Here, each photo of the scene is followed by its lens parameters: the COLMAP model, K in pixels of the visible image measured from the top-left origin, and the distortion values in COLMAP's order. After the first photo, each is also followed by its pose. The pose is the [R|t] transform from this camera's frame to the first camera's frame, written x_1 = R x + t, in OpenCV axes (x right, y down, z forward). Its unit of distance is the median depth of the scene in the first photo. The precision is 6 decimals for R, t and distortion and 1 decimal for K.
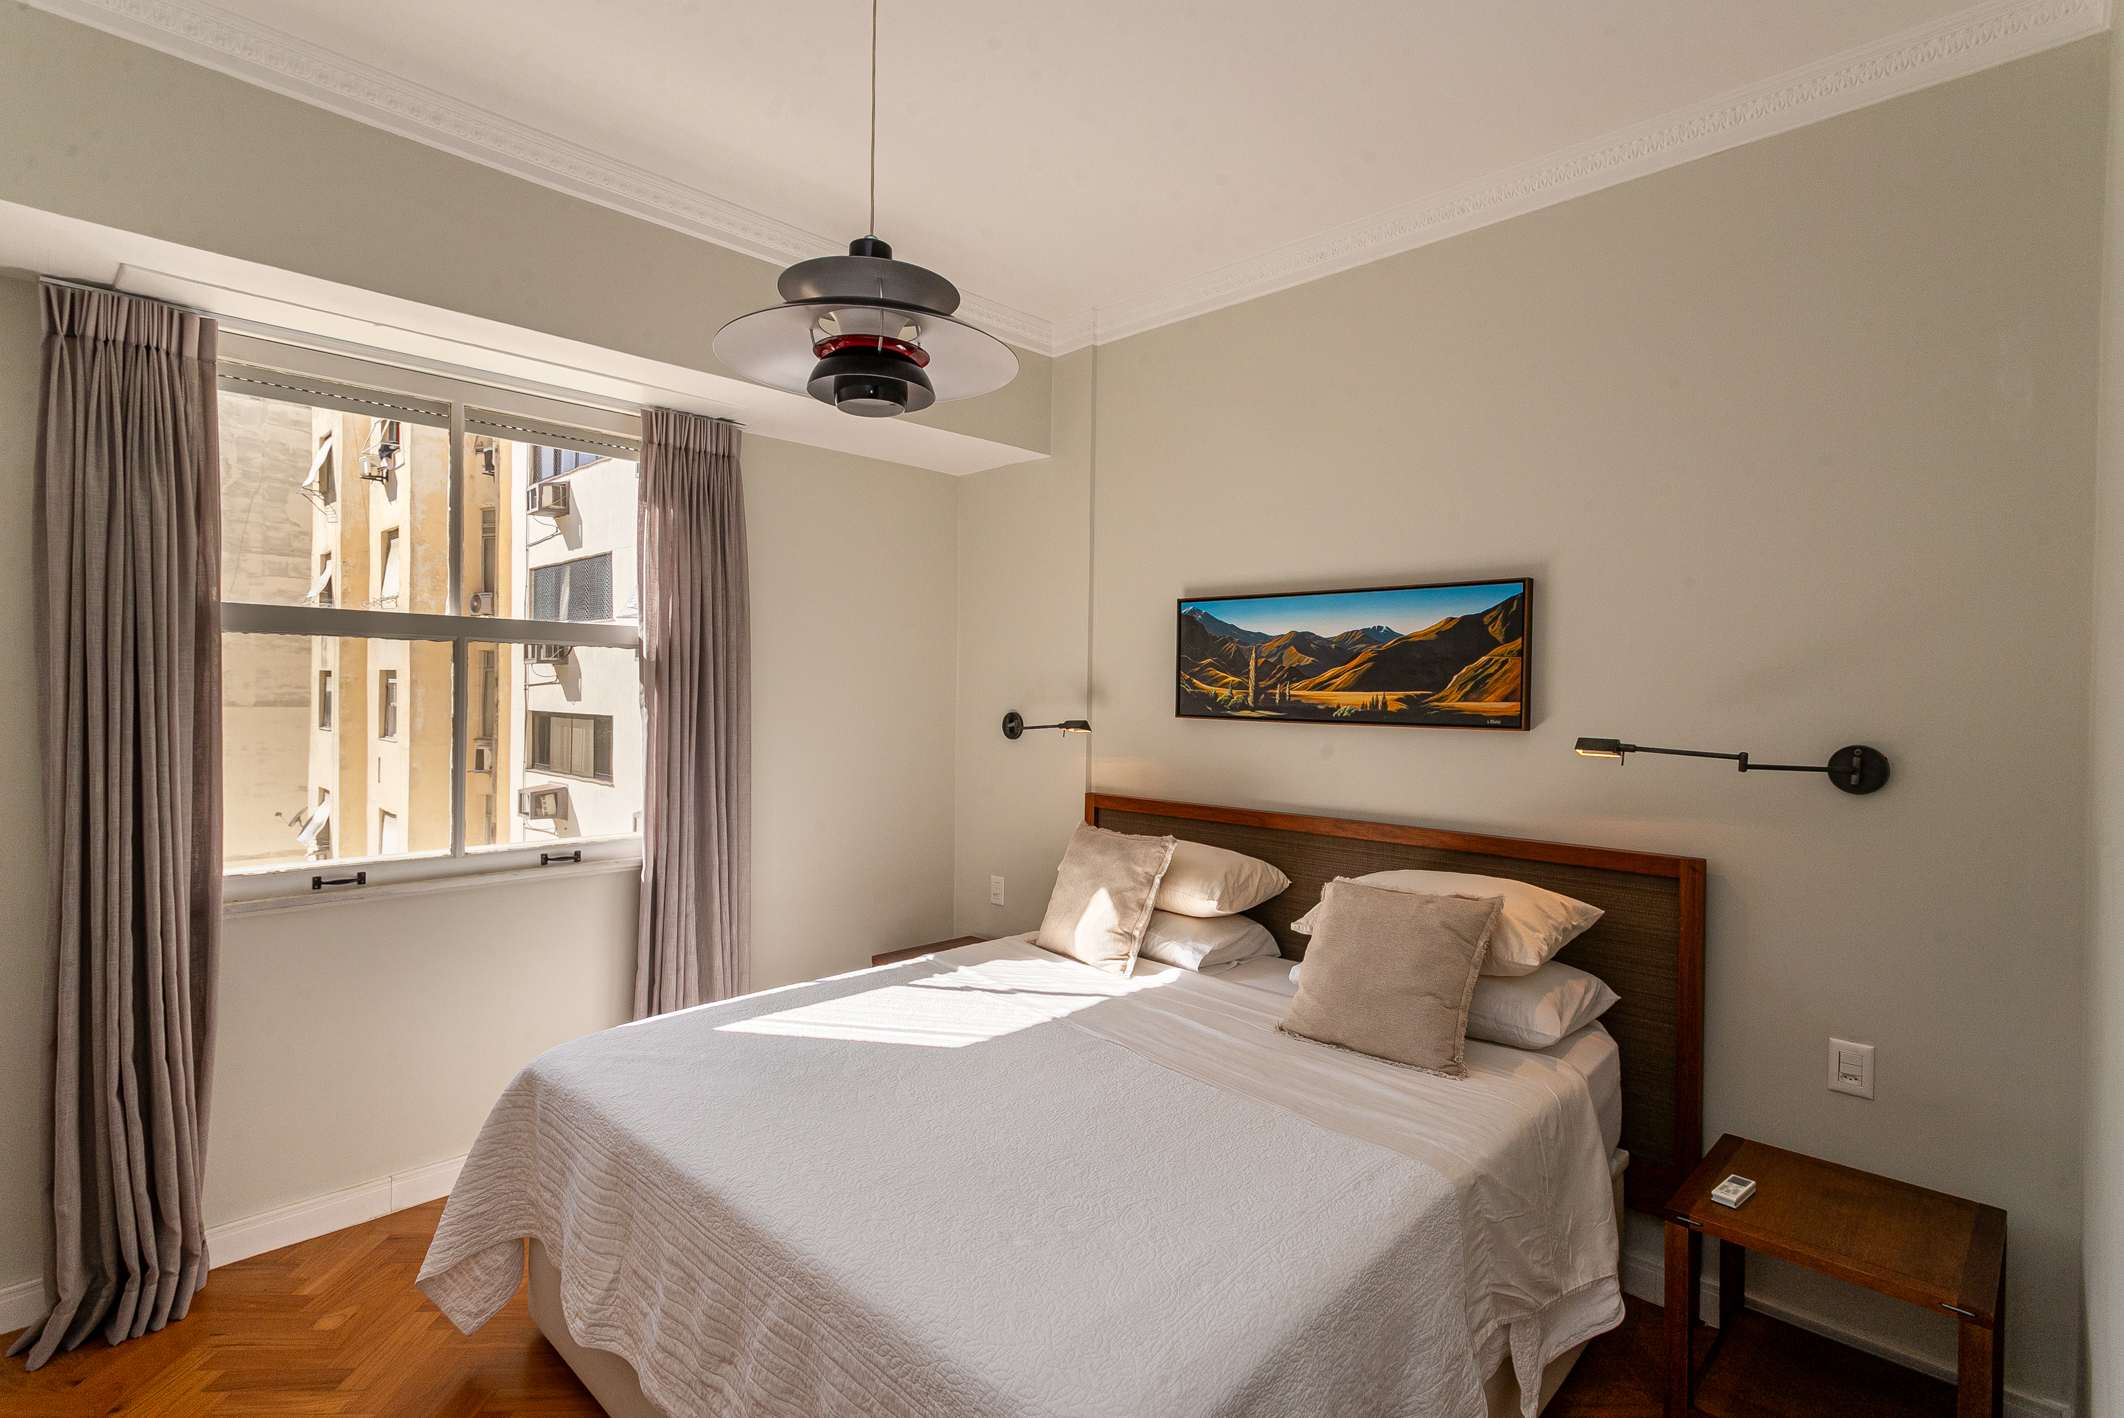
lens RADIAL K [[1008.2, 0, 1048.2], [0, 1008.2, 706.1], [0, 0, 1]] dist [0.005056, 0.002007]
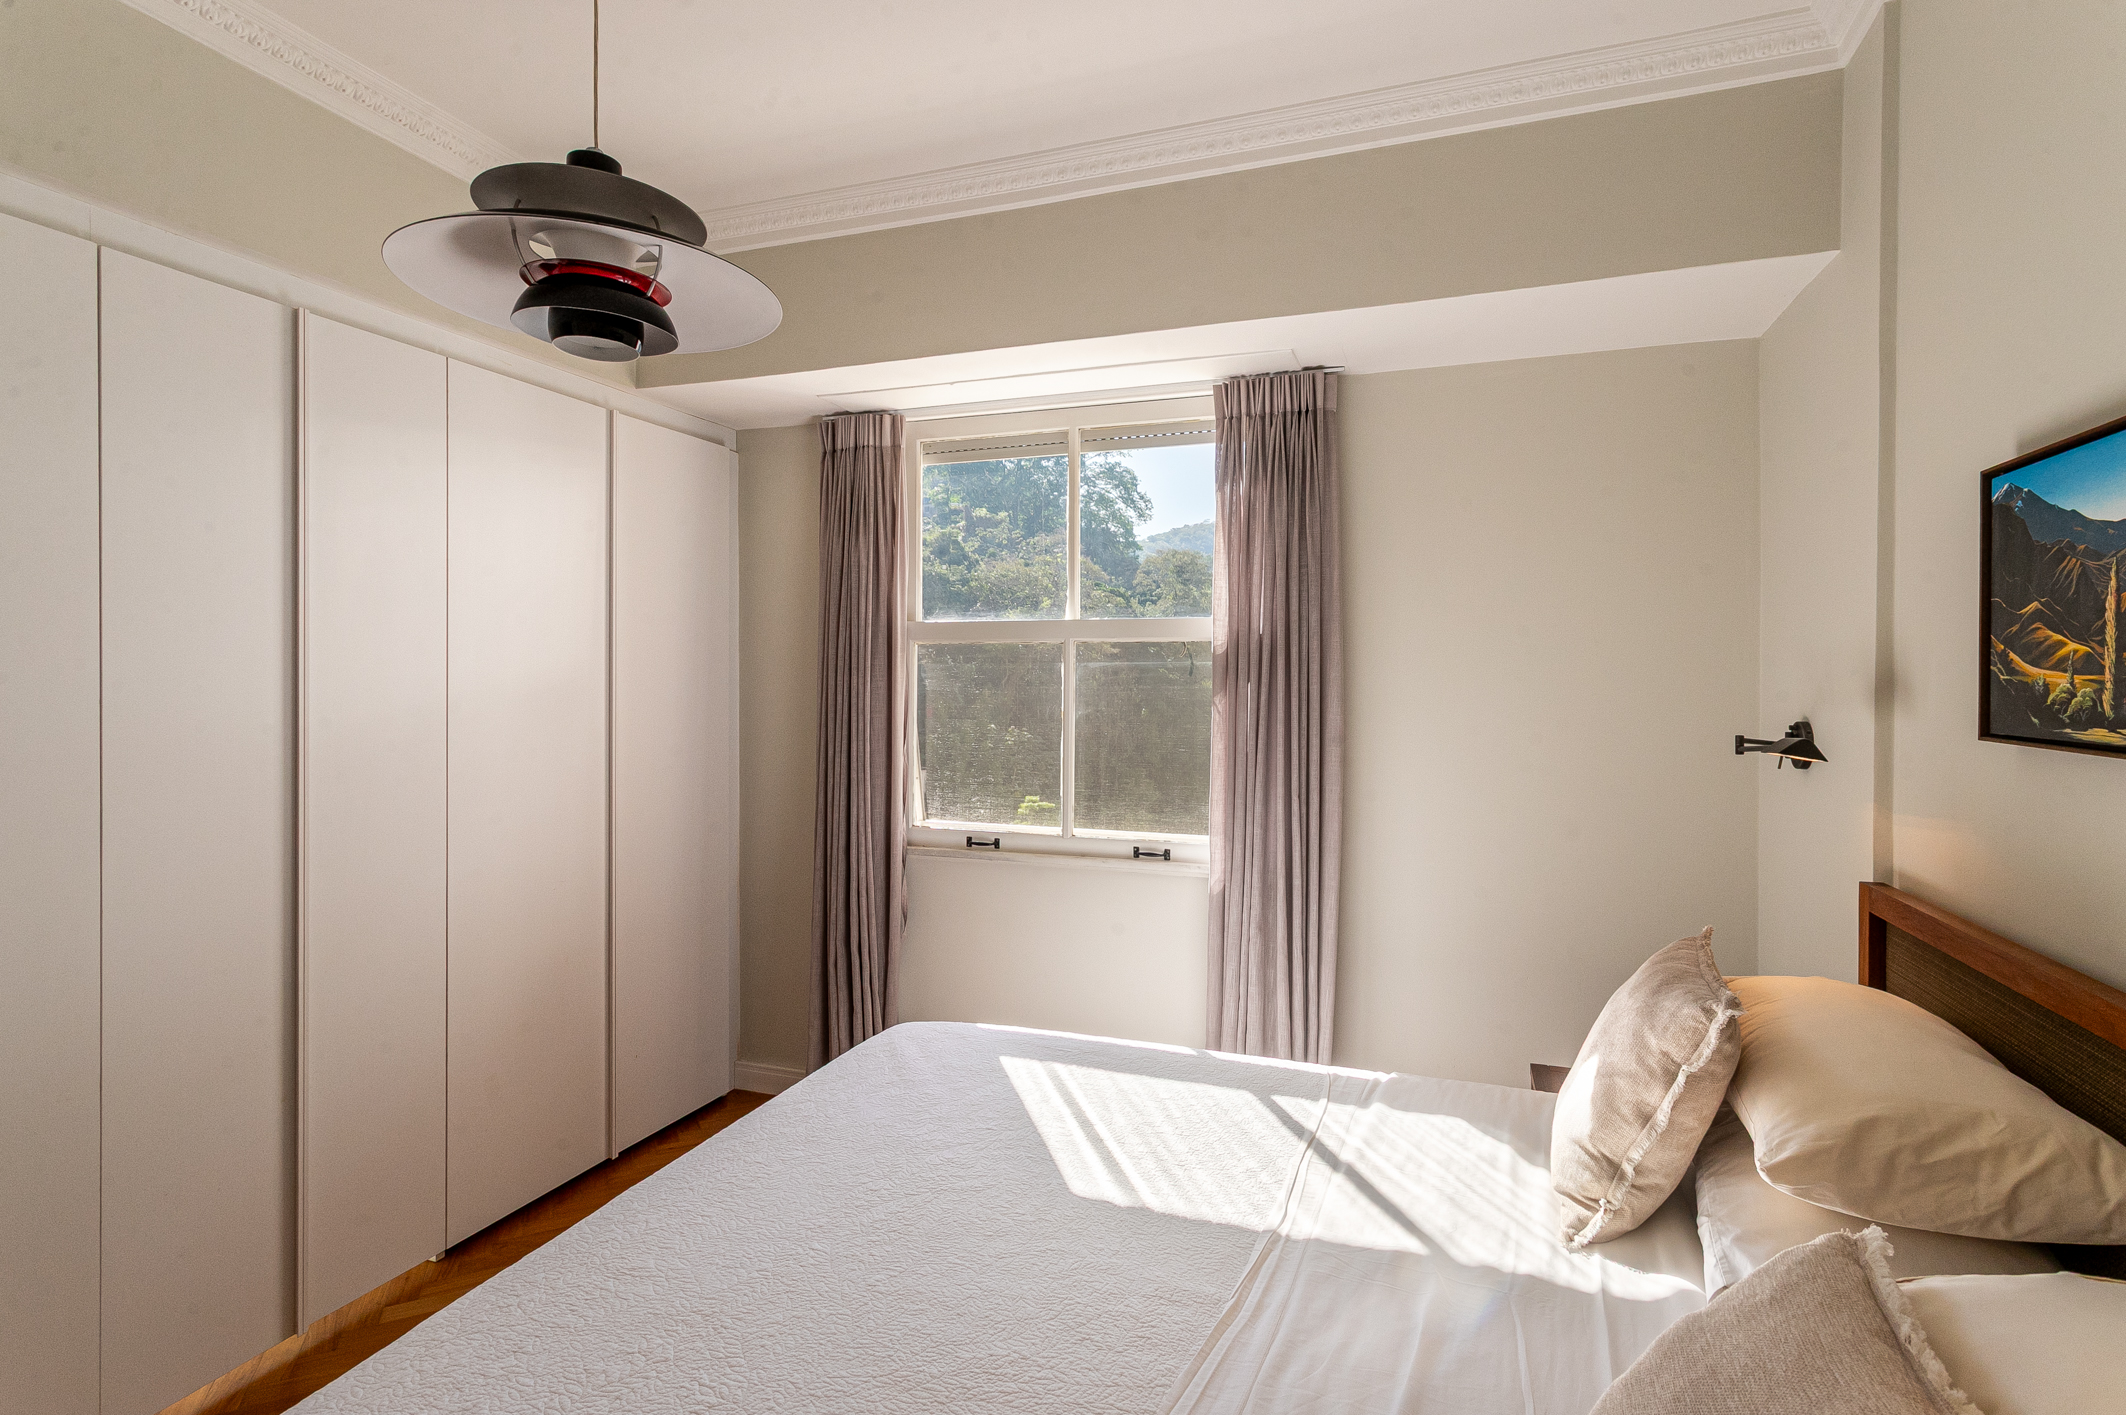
lens RADIAL K [[1009.2, 0, 1097.3], [0, 1009.2, 684.3], [0, 0, 1]] dist [0.005056, 0.002007]
pose [[0.436512, -0.008030, -0.899663, 0.416282], [-0.012589, 0.999808, -0.015032, -0.001820], [0.899610, 0.017887, 0.436327, 0.535759]]
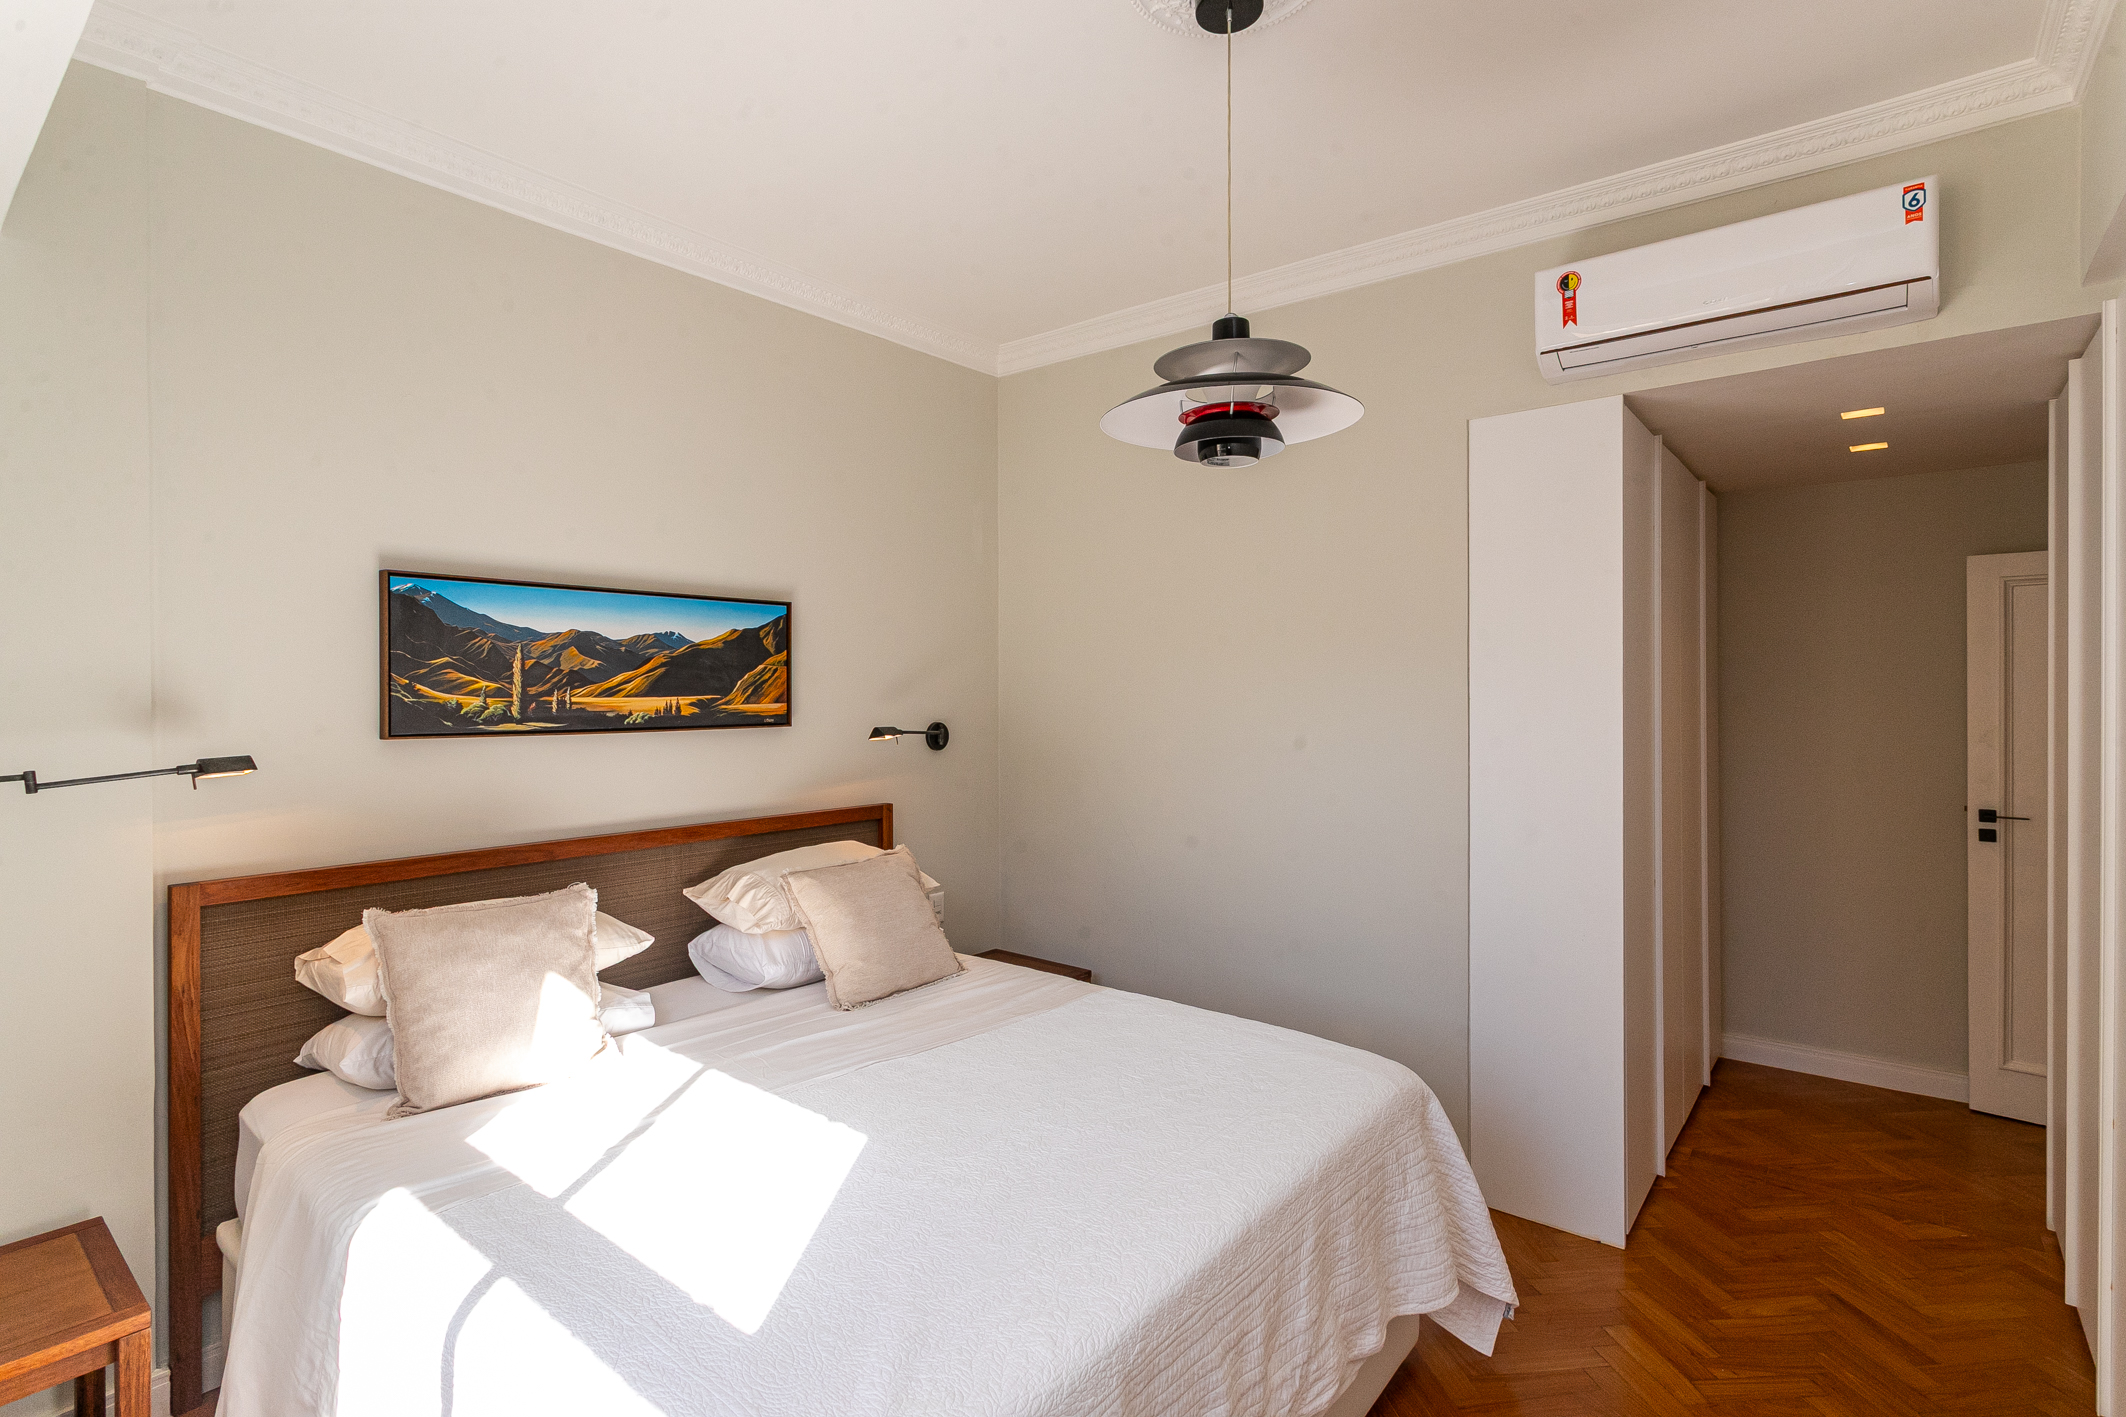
lens RADIAL K [[1009.2, 0, 1052.9], [0, 1009.2, 690.5], [0, 0, 1]] dist [0.005056, 0.002007]
pose [[-0.070043, -0.007485, 0.997516, -0.699801], [0.026140, 0.999615, 0.009336, -0.019949], [-0.997201, 0.026729, -0.069820, 0.687272]]
